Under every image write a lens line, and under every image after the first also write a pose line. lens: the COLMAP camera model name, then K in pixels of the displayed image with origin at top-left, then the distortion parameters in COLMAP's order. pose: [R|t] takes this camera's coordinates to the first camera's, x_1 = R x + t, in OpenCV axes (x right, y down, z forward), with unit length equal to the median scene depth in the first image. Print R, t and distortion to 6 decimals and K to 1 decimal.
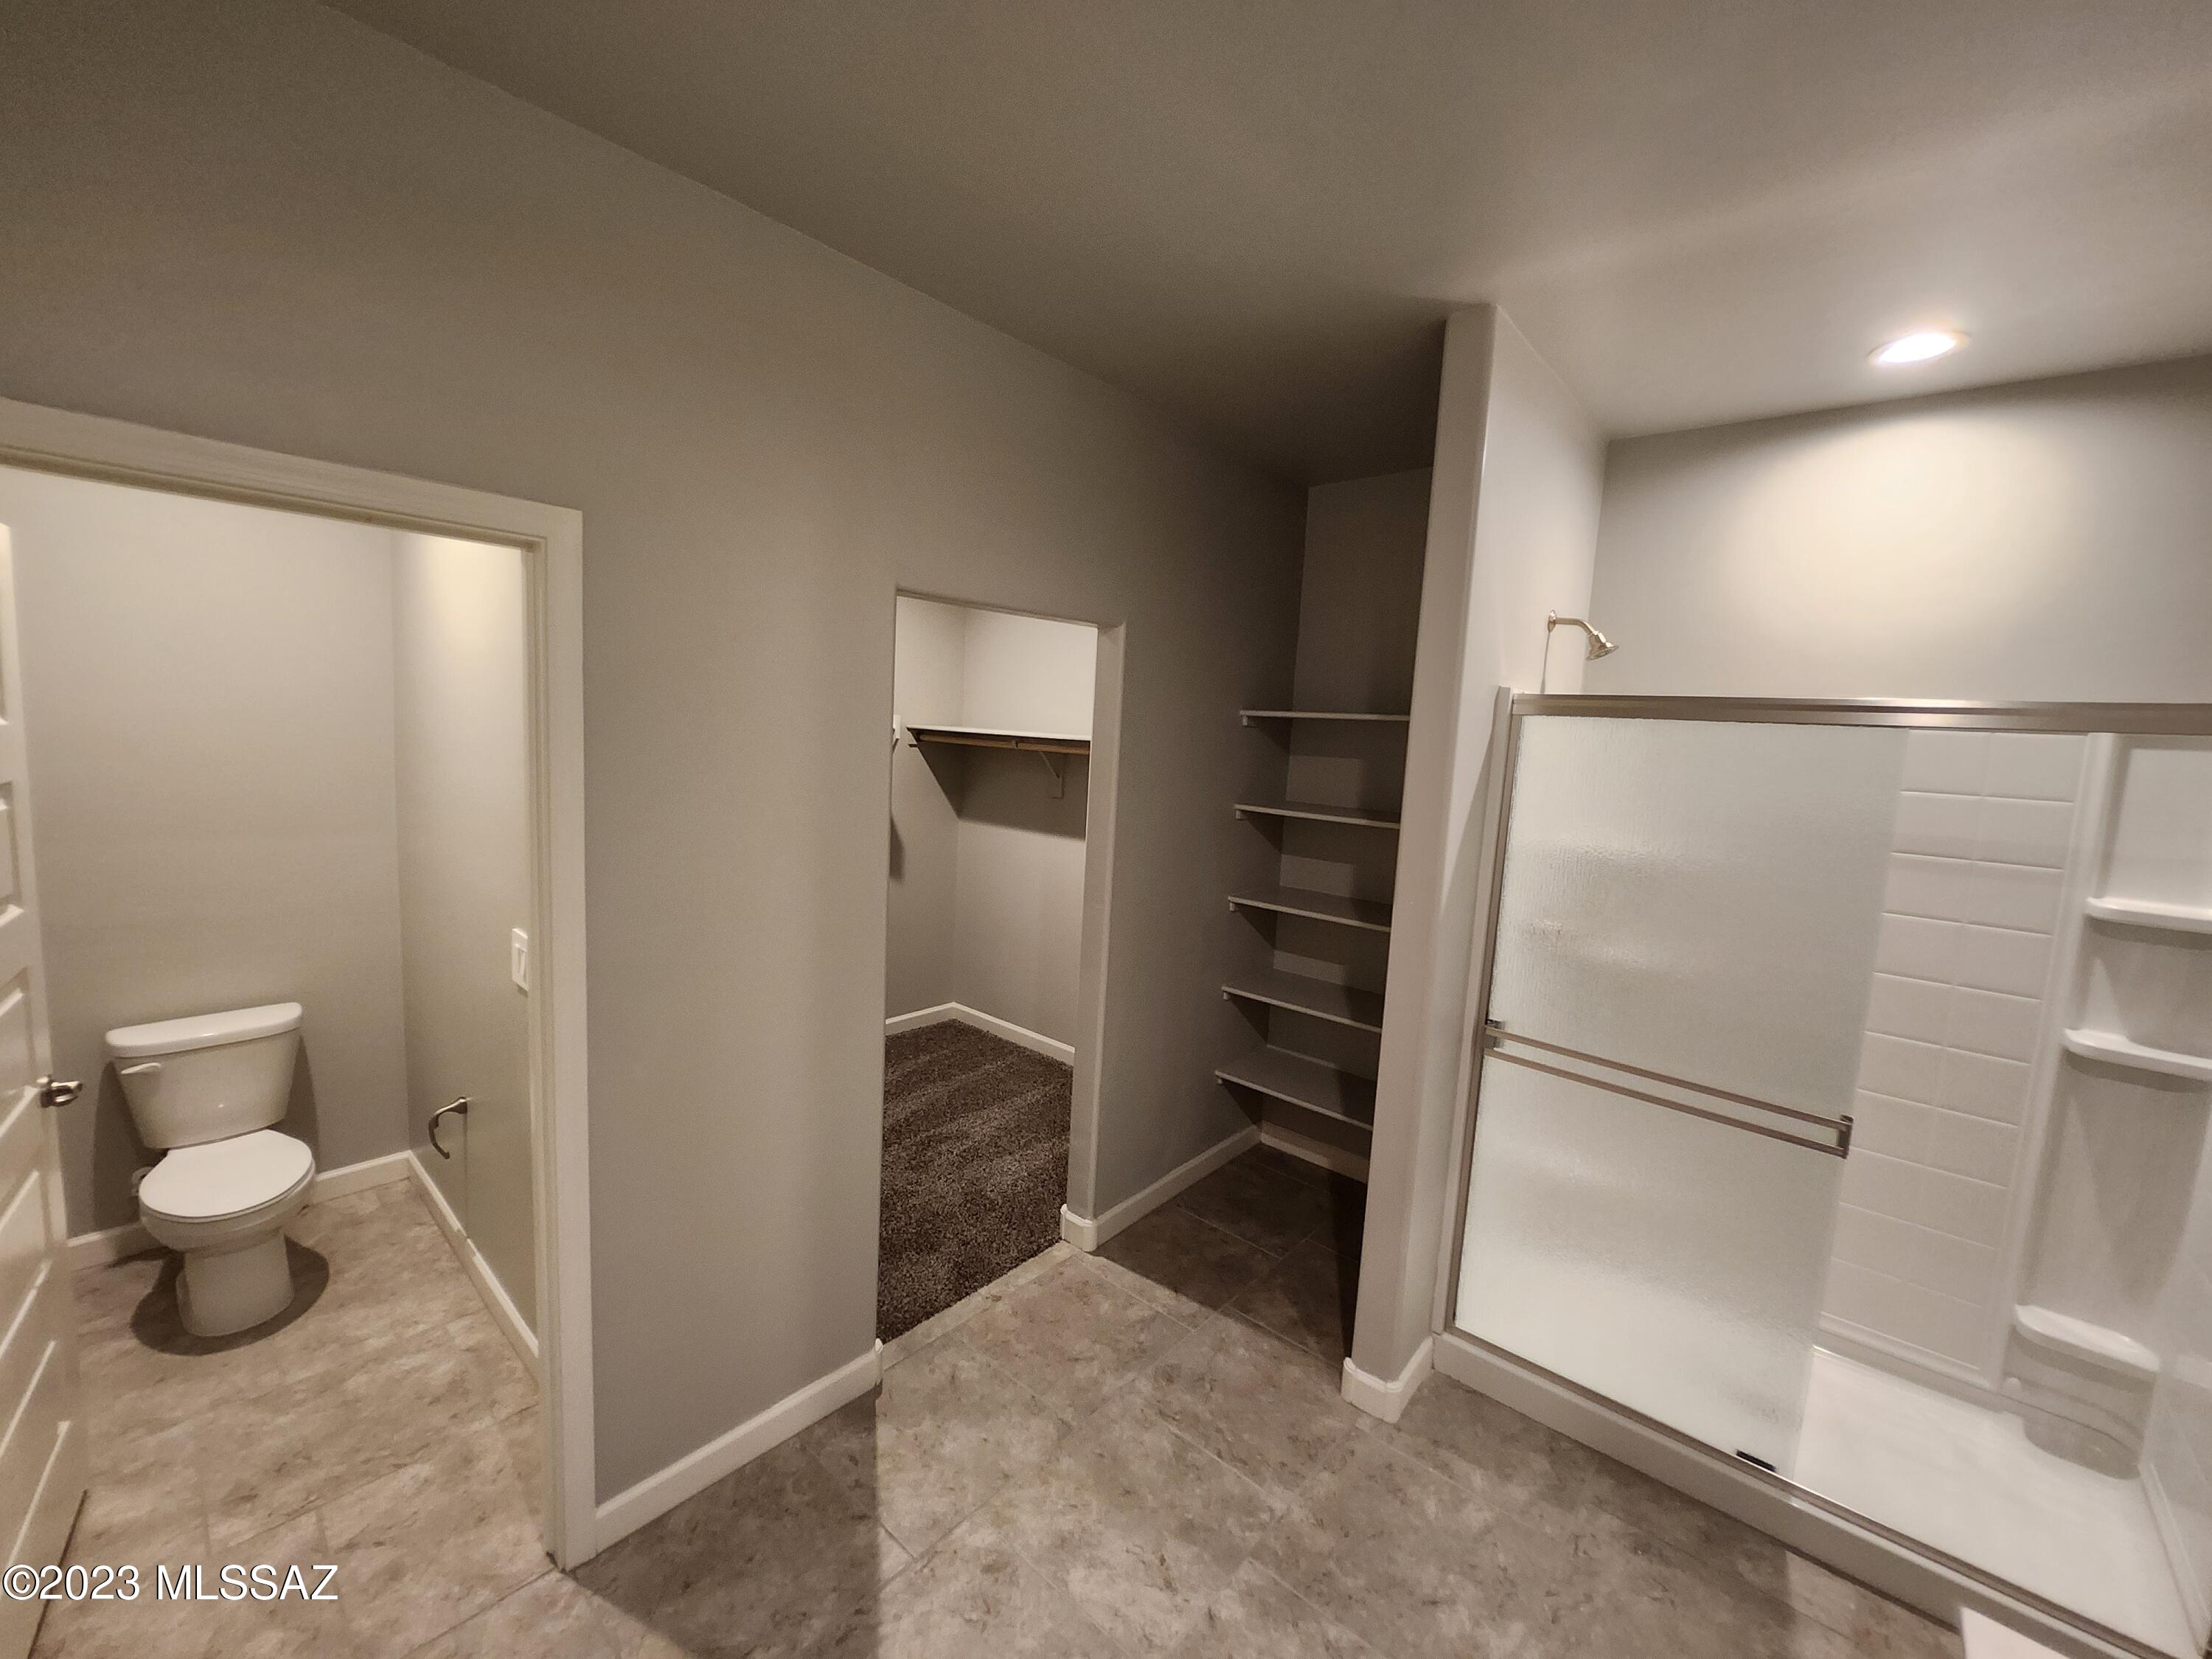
lens RADIAL K [[883.1, 0, 1094.1], [0, 883.1, 809.3], [0, 0, 1]] dist [-0.015224, -0.001785]
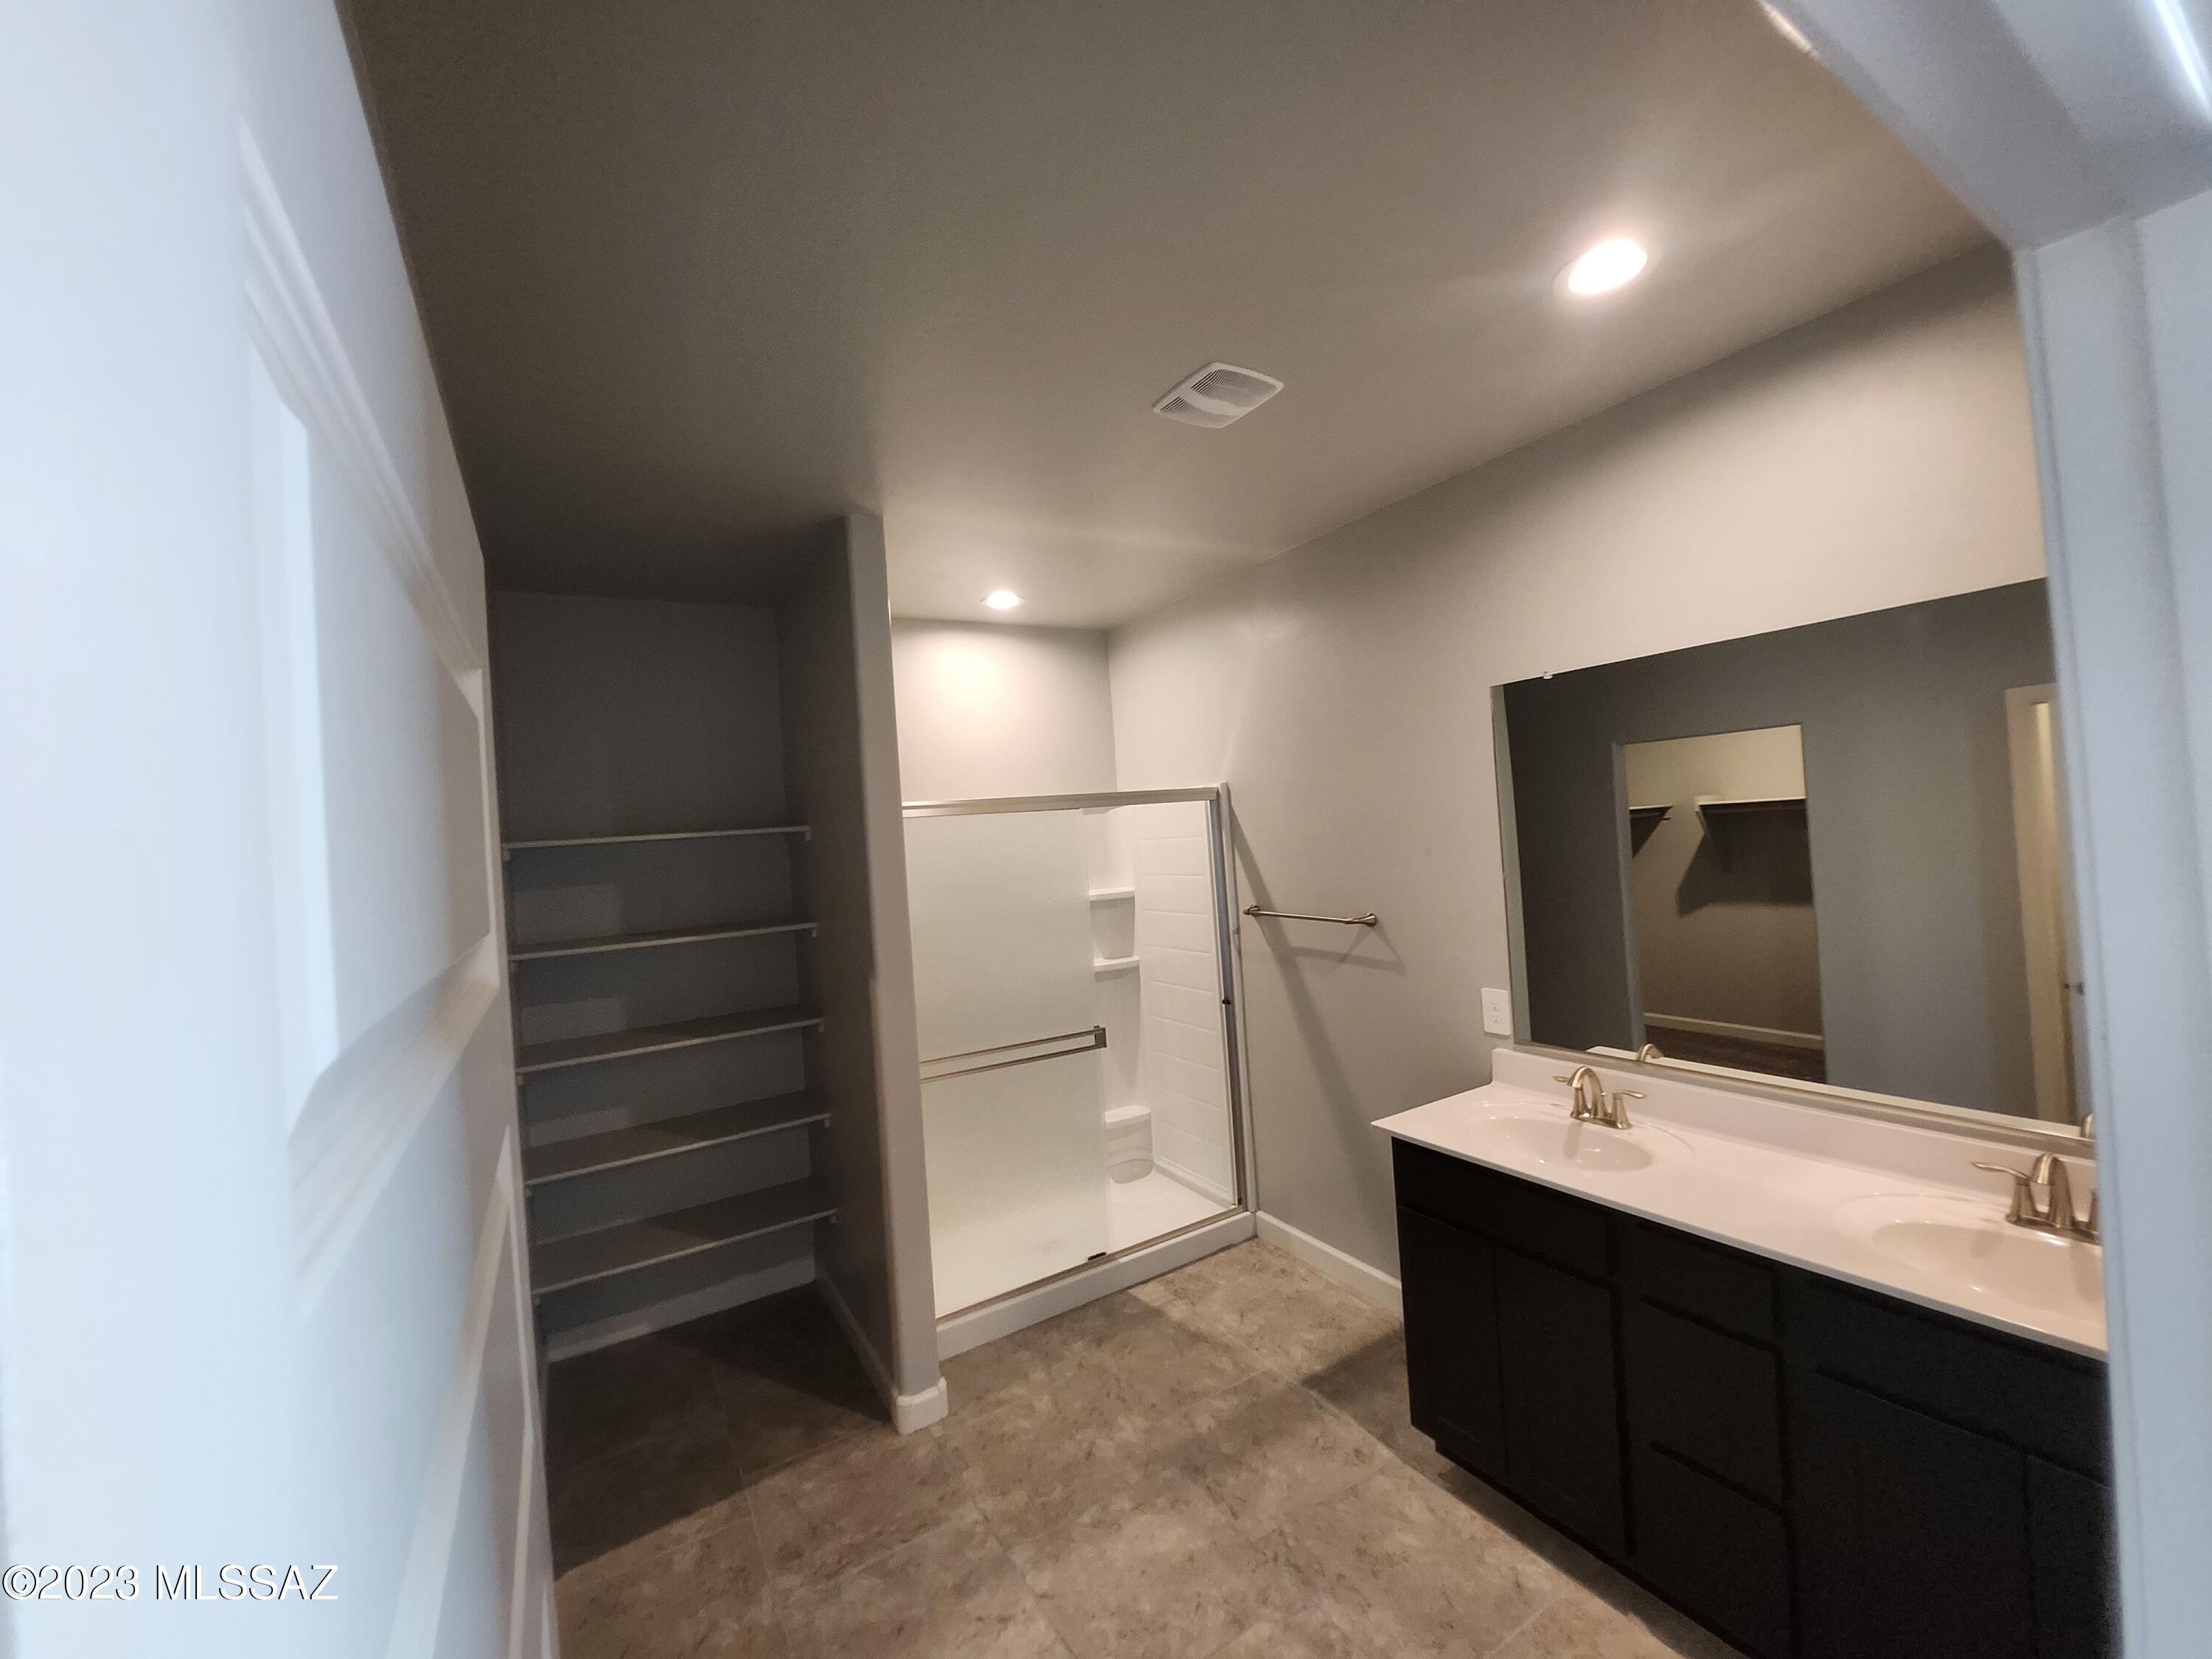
lens RADIAL K [[883.1, 0, 1093.3], [0, 883.1, 816.9], [0, 0, 1]] dist [-0.015224, -0.001785]
pose [[0.300312, -0.054505, 0.952282, -0.771825], [0.179486, 0.983760, -0.000296, -0.063299], [-0.936802, 0.171010, 0.305218, 0.358924]]
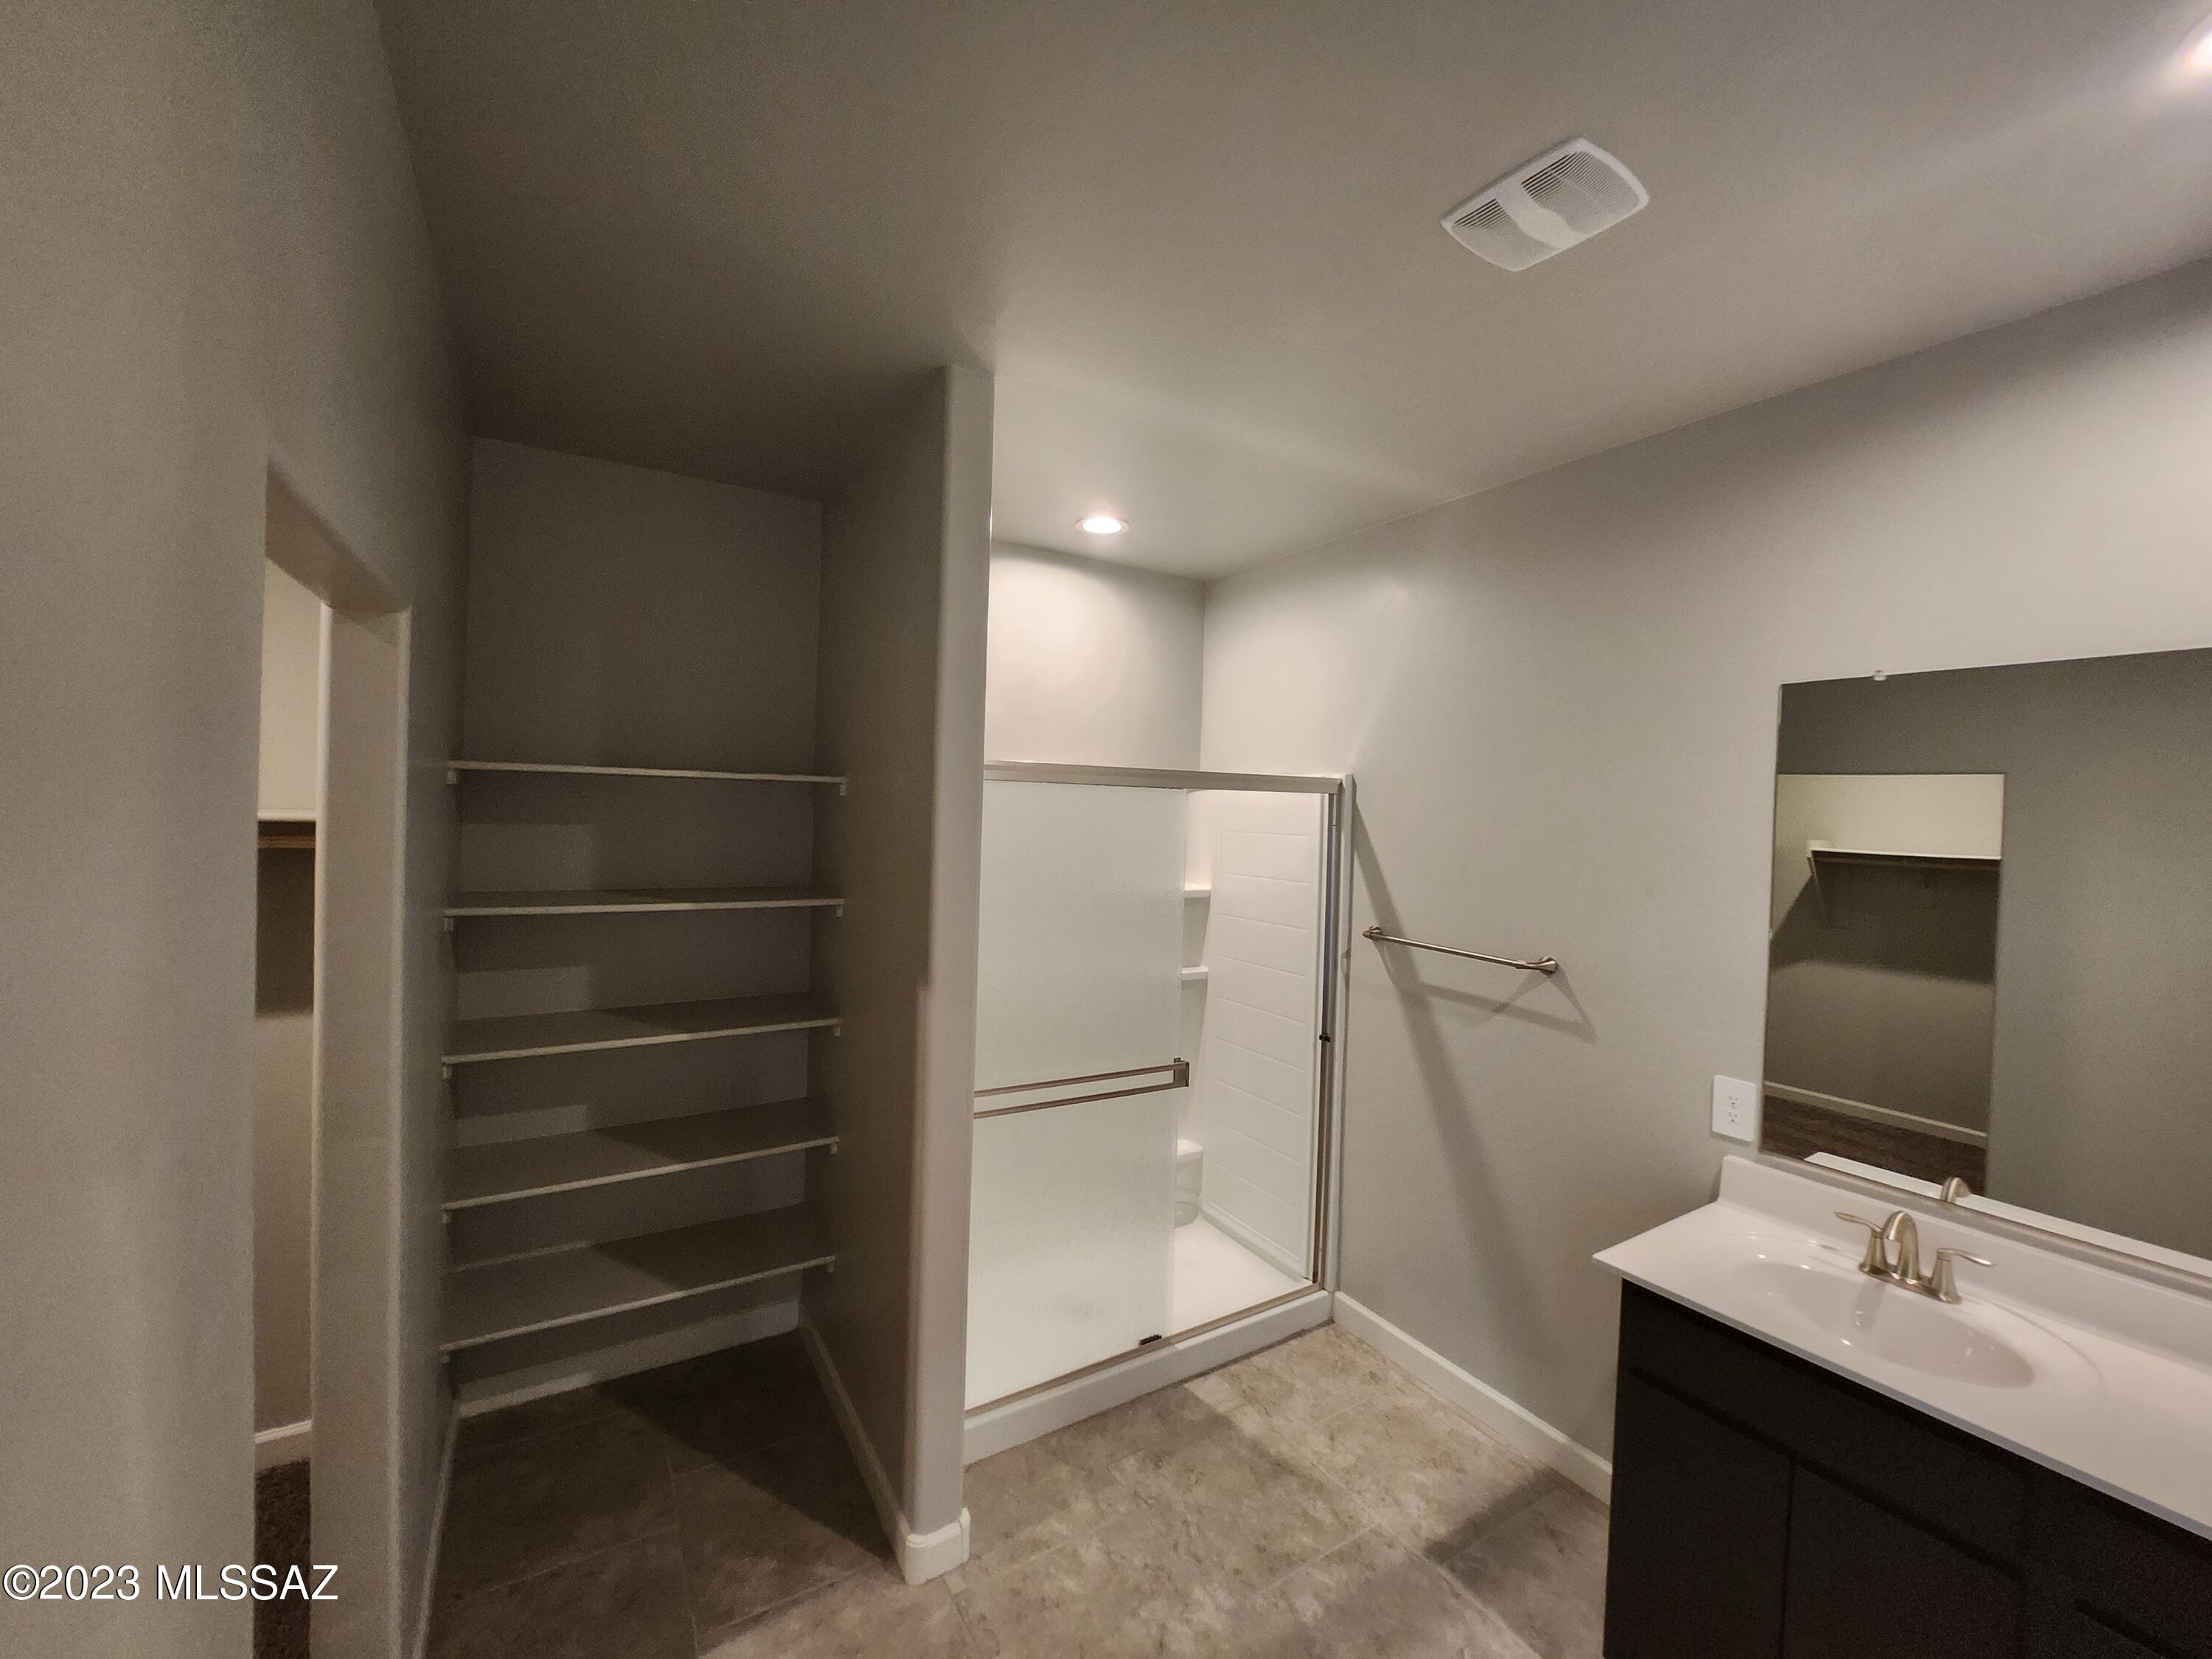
lens RADIAL K [[883.1, 0, 1097.8], [0, 883.1, 815.9], [0, 0, 1]] dist [-0.015224, -0.001785]
pose [[0.290948, -0.050203, 0.955421, -0.505898], [0.081784, 0.996272, 0.027445, -0.090420], [-0.953237, 0.070153, 0.293969, 0.623822]]
